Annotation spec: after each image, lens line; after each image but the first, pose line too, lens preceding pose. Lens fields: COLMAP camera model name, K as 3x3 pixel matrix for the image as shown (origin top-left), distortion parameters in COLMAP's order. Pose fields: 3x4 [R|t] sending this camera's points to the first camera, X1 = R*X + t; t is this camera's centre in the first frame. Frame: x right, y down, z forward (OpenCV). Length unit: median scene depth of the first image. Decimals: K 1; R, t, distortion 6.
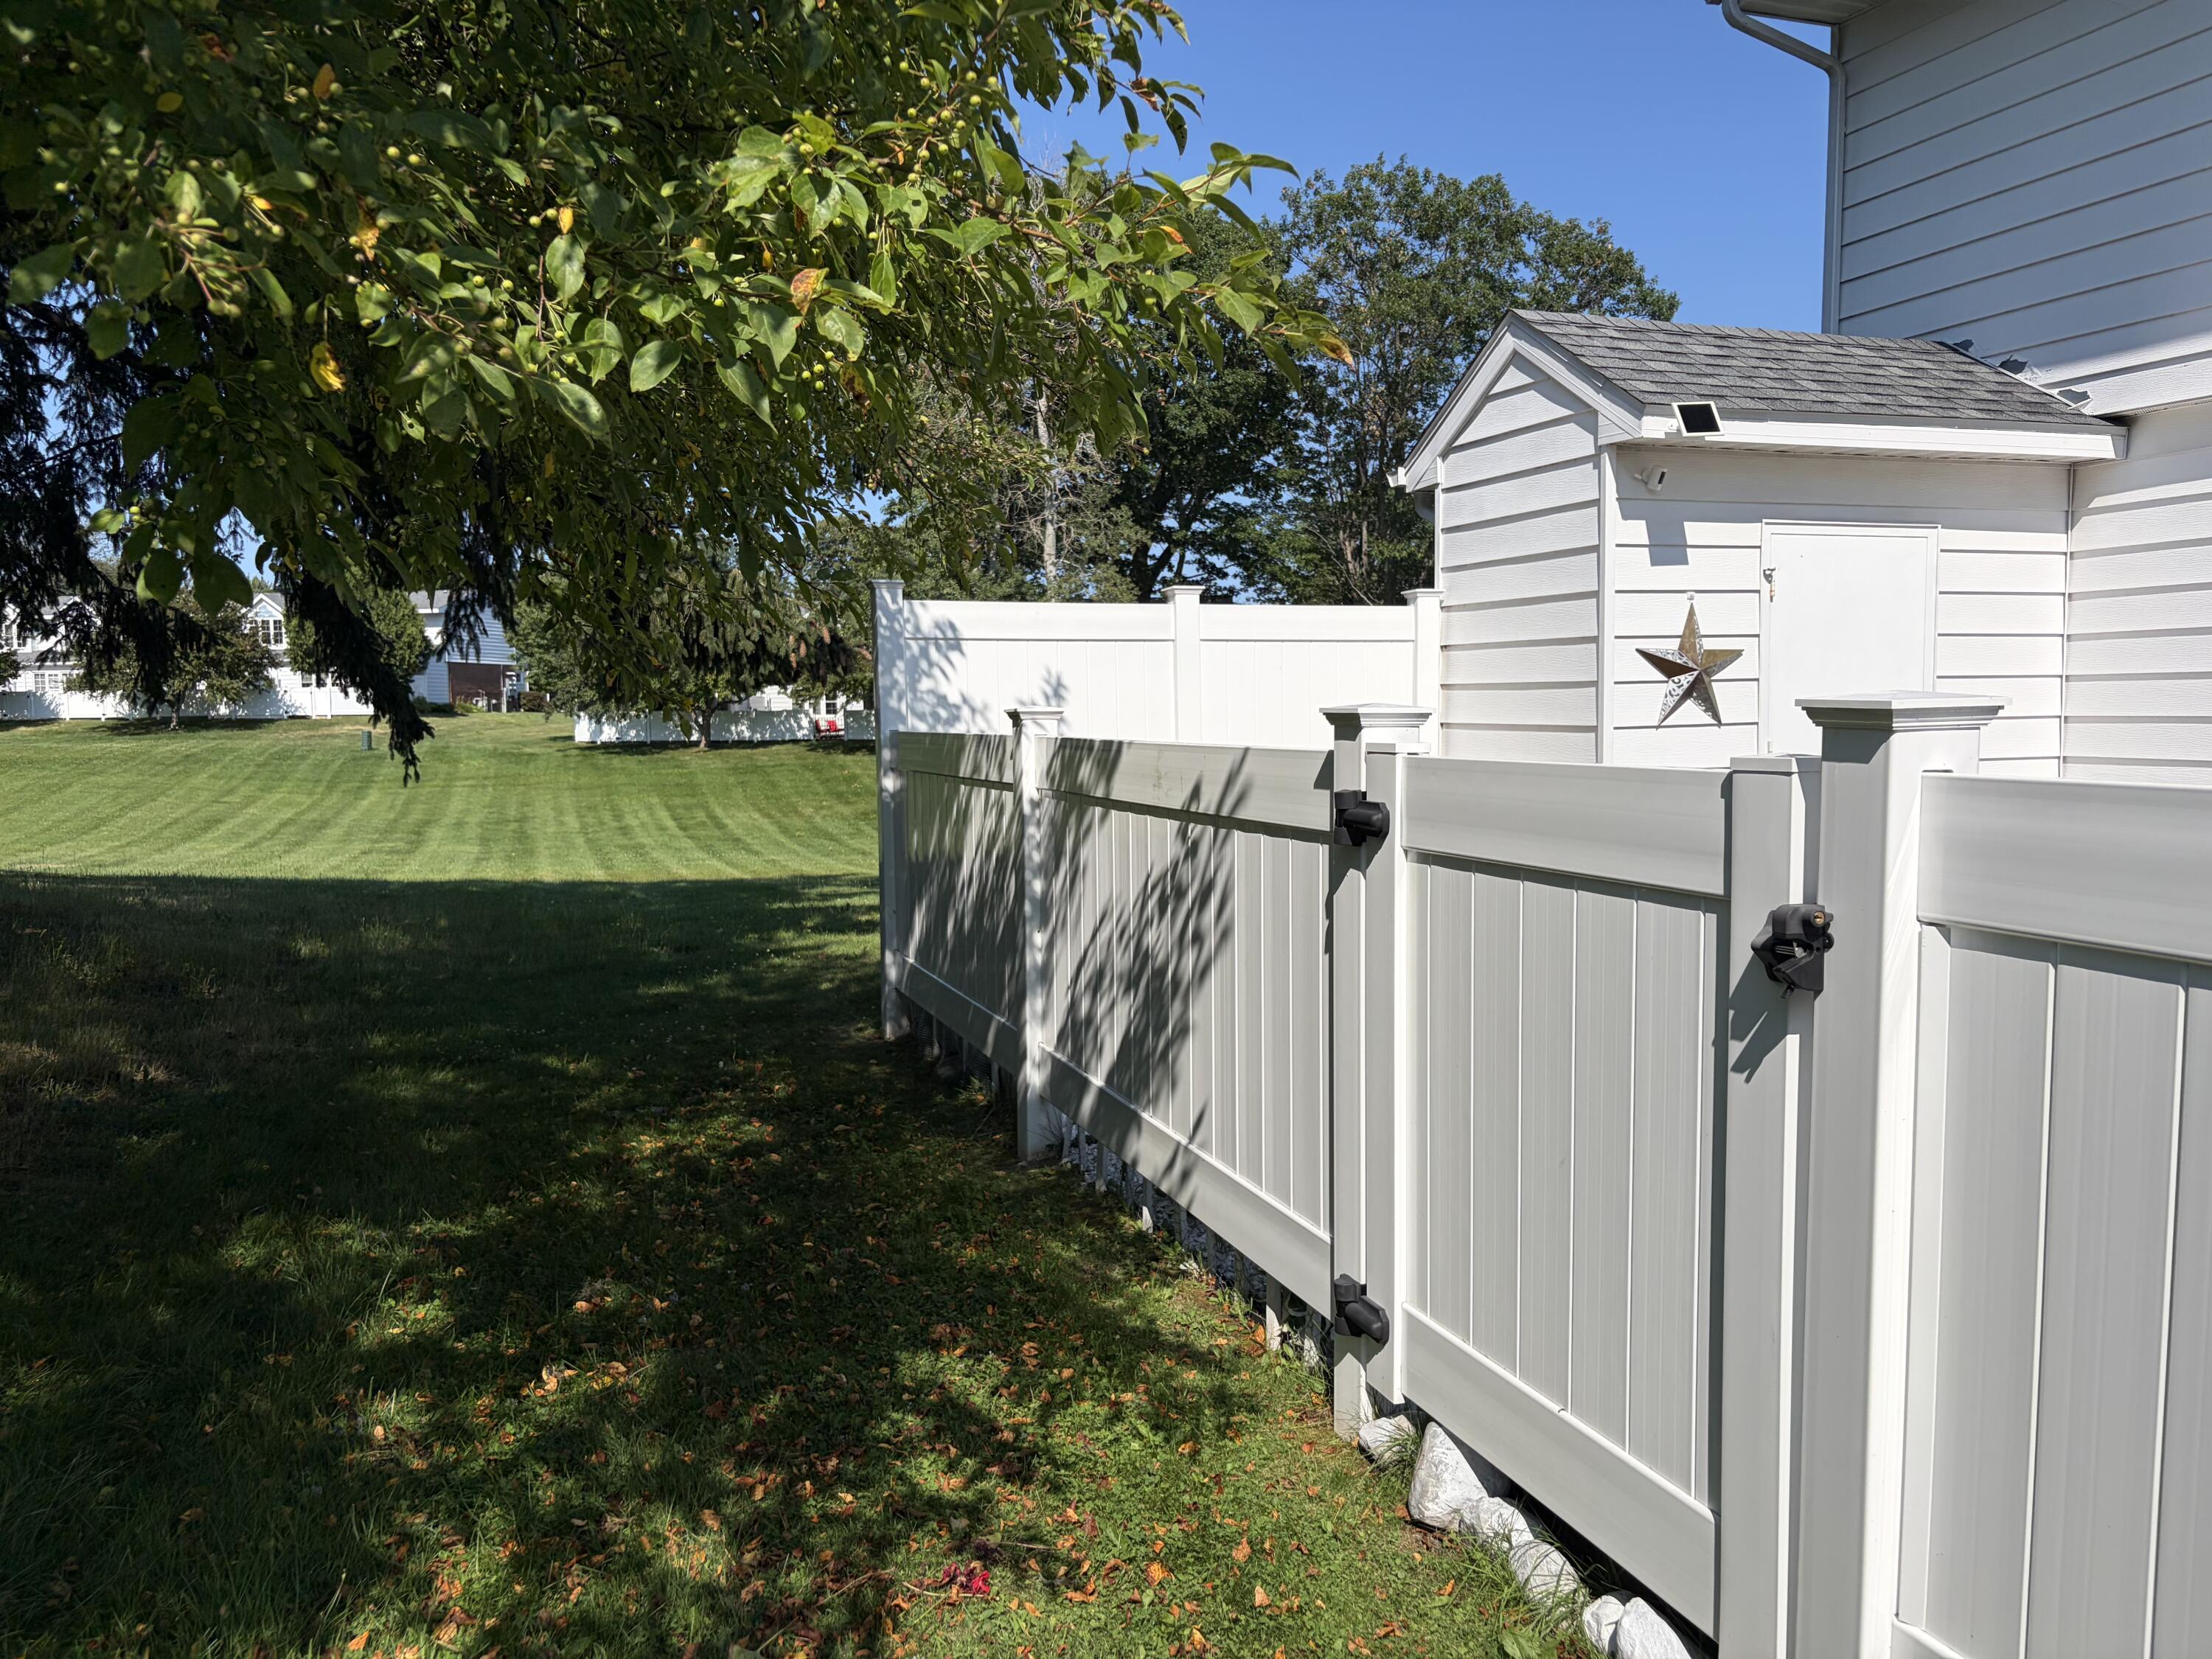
lens RADIAL K [[1667.2, 0, 1113.0], [0, 1667.2, 832.1], [0, 0, 1]] dist [0.038019, -0.042448]
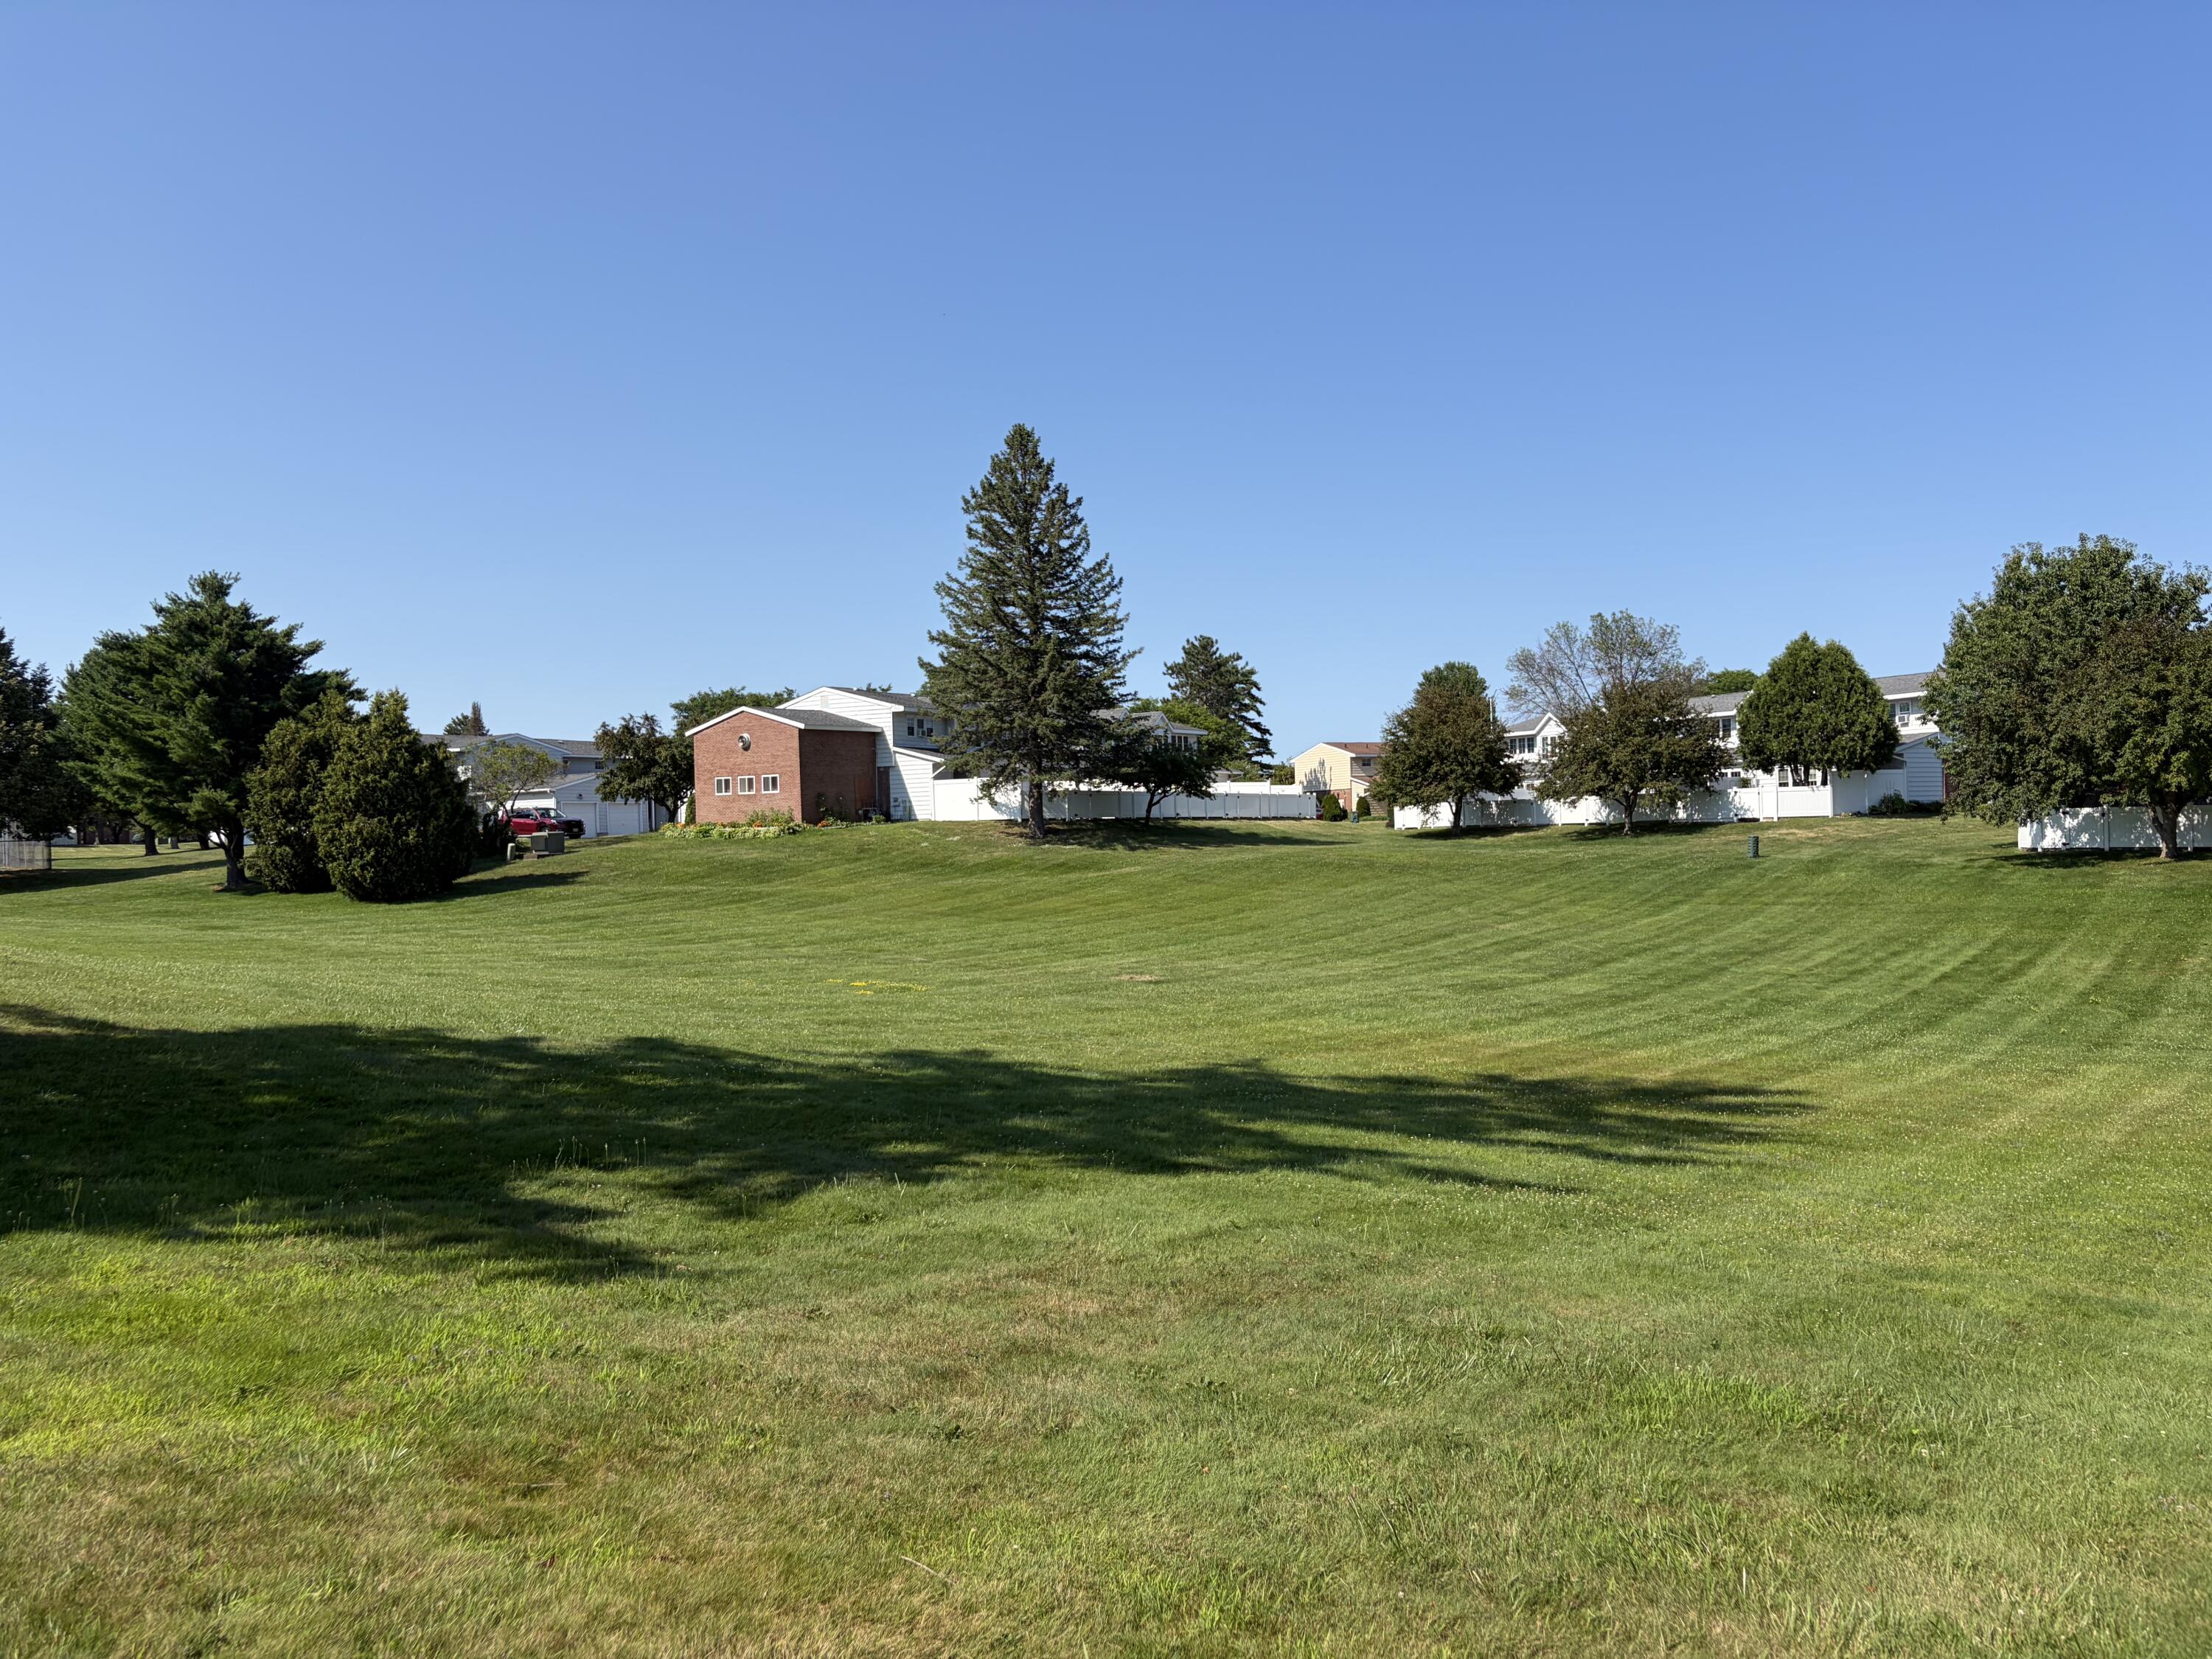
lens RADIAL K [[1667.2, 0, 1127.1], [0, 1667.2, 833.5], [0, 0, 1]] dist [0.038019, -0.042448]
pose [[0.550087, -0.003880, -0.835098, 0.895779], [-0.045616, 0.998357, -0.034686, -0.134630], [0.833861, 0.057174, 0.549006, 2.071275]]
